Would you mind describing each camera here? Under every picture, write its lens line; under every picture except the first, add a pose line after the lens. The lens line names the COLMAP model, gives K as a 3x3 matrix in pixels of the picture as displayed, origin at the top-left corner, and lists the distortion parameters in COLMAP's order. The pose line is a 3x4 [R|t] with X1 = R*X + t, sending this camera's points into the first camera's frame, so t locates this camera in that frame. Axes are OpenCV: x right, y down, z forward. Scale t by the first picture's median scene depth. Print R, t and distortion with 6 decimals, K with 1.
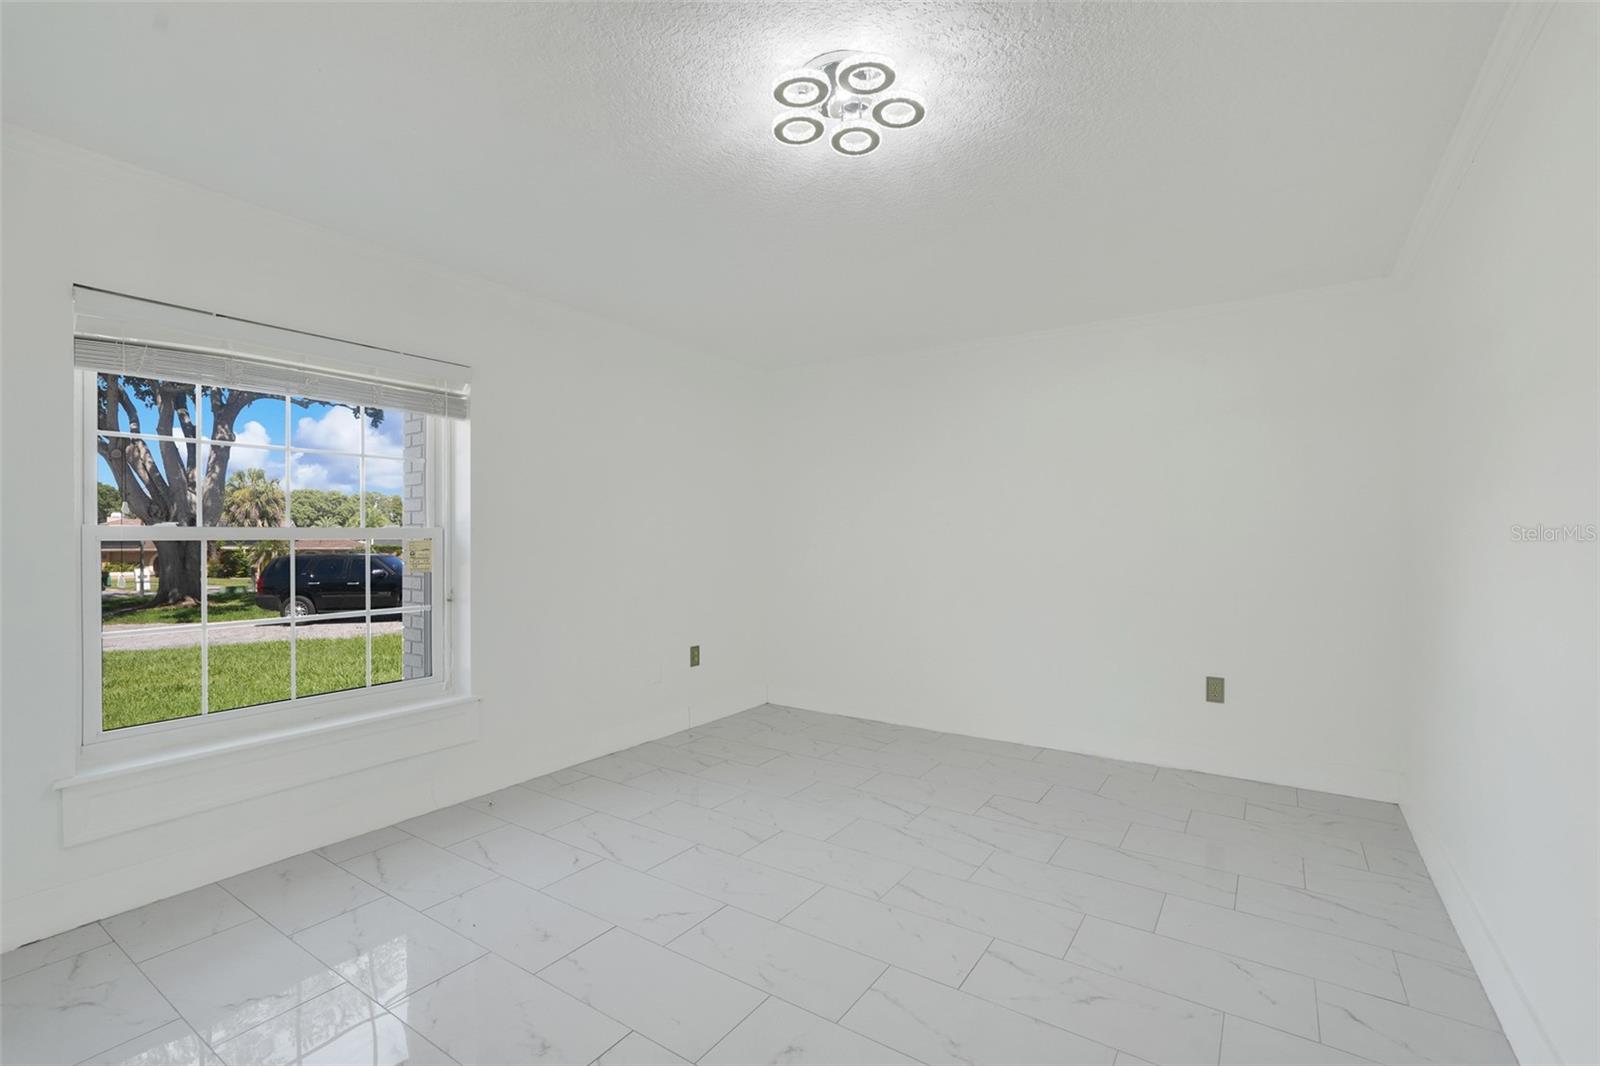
lens RADIAL K [[703.5, 0, 801.0], [0, 703.5, 535.0], [0, 0, 1]] dist [0.000109, 0.000620]
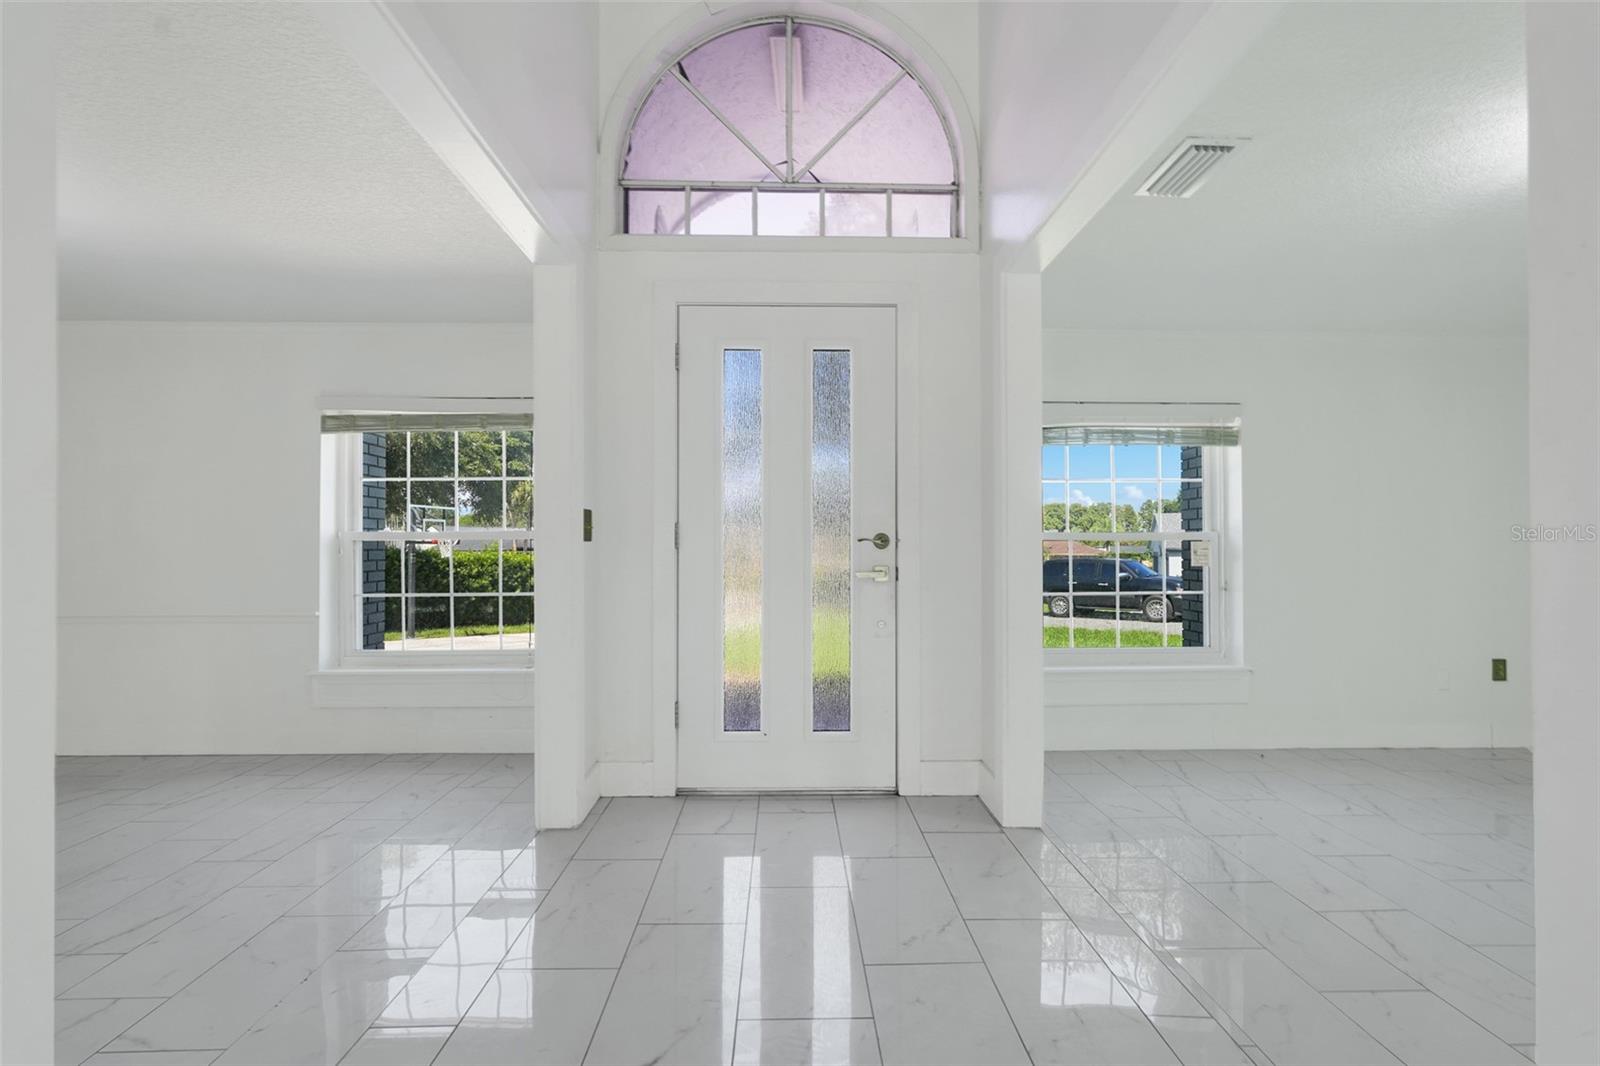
lens RADIAL K [[703.5, 0, 804.1], [0, 703.5, 533.5], [0, 0, 1]] dist [0.000109, 0.000620]
pose [[0.578521, -0.011201, -0.815590, 0.098635], [0.000006, 0.999906, -0.013728, 0.009732], [0.815667, 0.007937, 0.578467, -0.353170]]
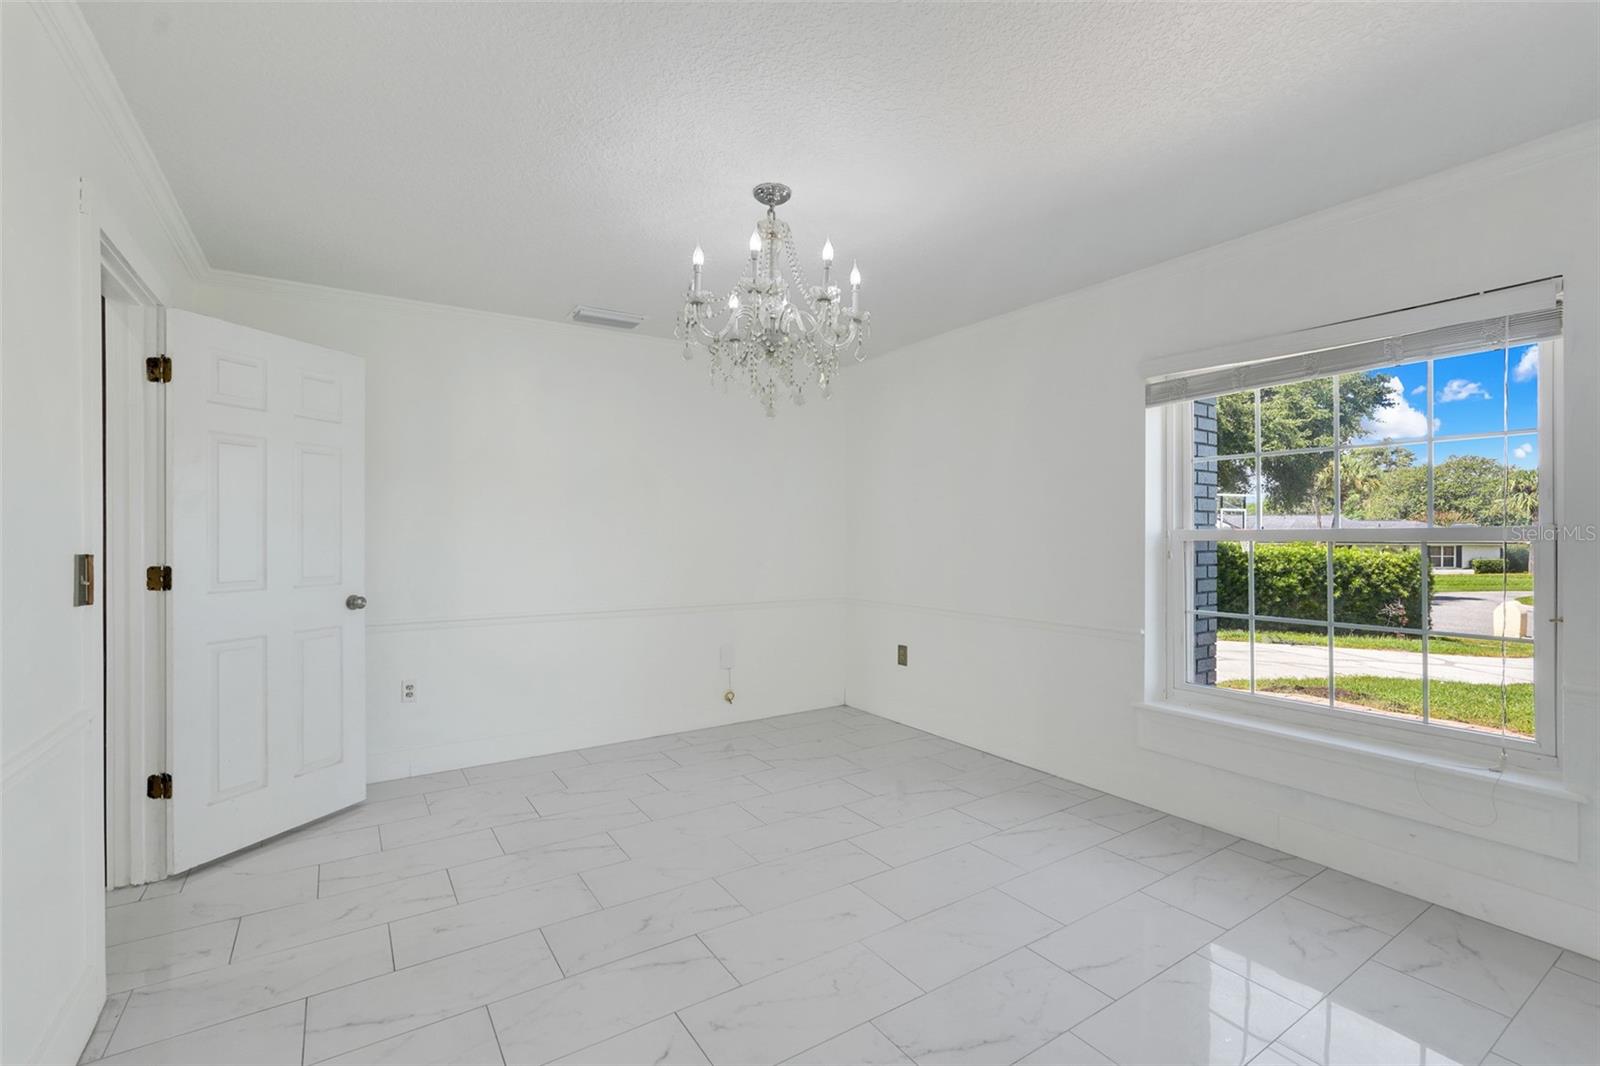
lens RADIAL K [[703.5, 0, 802.0], [0, 703.5, 532.5], [0, 0, 1]] dist [0.000109, 0.000620]
pose [[-0.387682, 0.000095, -0.921793, -0.274698], [-0.001839, 0.999998, 0.000877, -0.005876], [0.921791, 0.002035, -0.387681, -0.390413]]
